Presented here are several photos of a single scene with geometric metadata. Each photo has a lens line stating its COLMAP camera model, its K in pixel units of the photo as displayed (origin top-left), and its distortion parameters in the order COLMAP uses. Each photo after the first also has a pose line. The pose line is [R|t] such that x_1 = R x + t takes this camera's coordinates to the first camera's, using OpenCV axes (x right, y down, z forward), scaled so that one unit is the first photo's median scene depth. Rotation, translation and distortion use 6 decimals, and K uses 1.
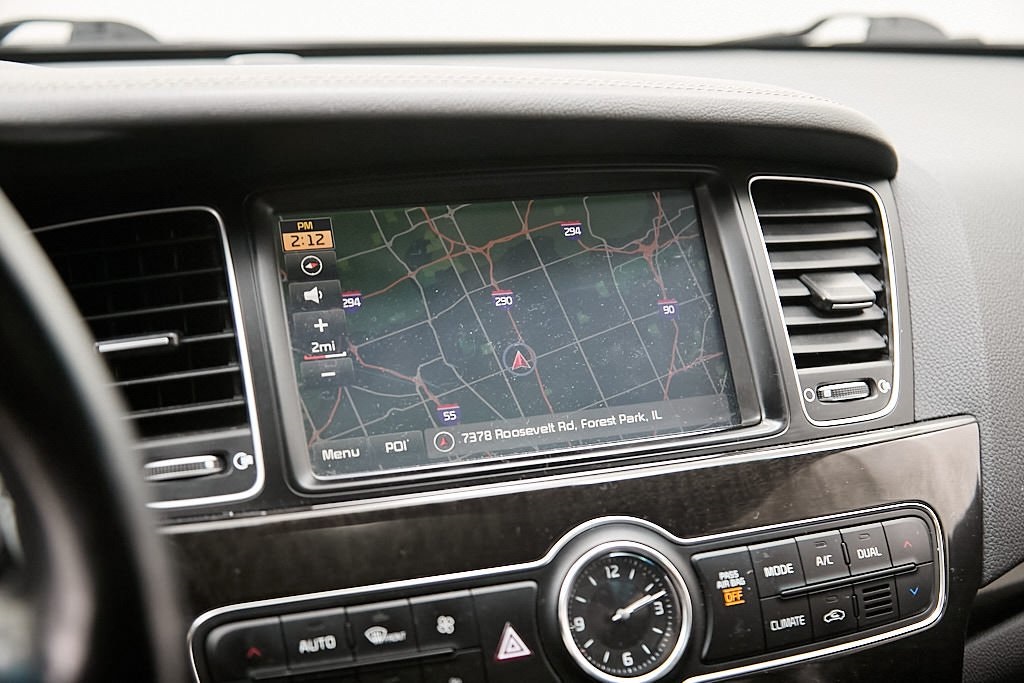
lens RADIAL K [[1535.6, 0, 507.0], [0, 1535.6, 362.8], [0, 0, 1]] dist [-0.062826, 0.000000]
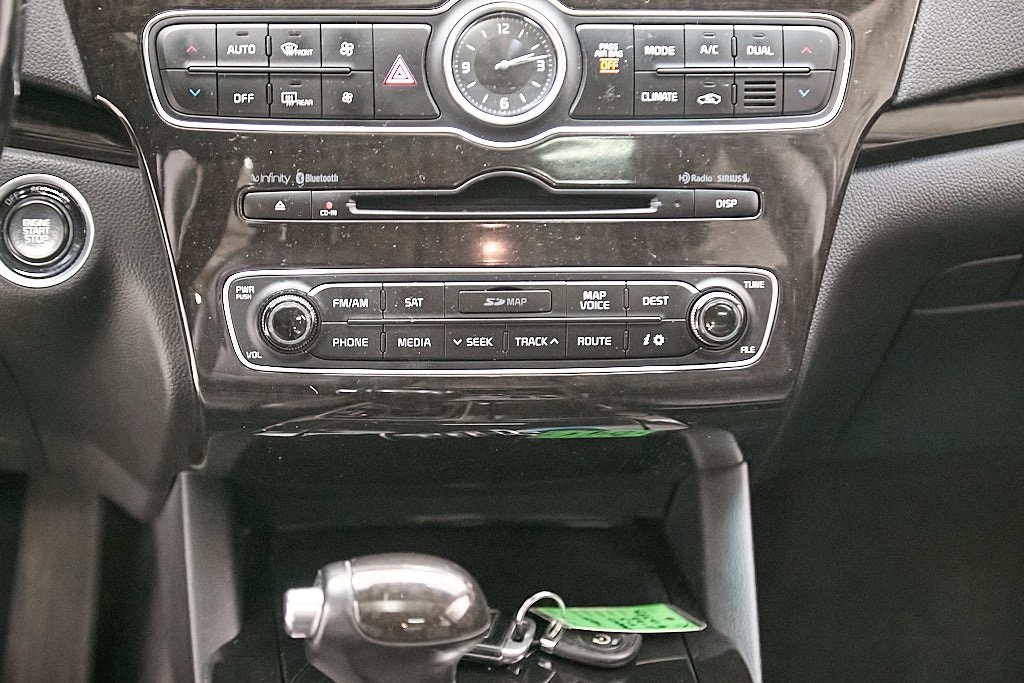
lens RADIAL K [[2566.8, 0, 492.0], [0, 2566.8, 349.3], [0, 0, 1]] dist [-0.072090, 0.000000]
pose [[0.952737, 0.147158, -0.265777, 0.606971], [-0.101771, 0.978902, 0.177184, 0.029273], [0.286243, -0.141761, 0.947612, -0.878229]]
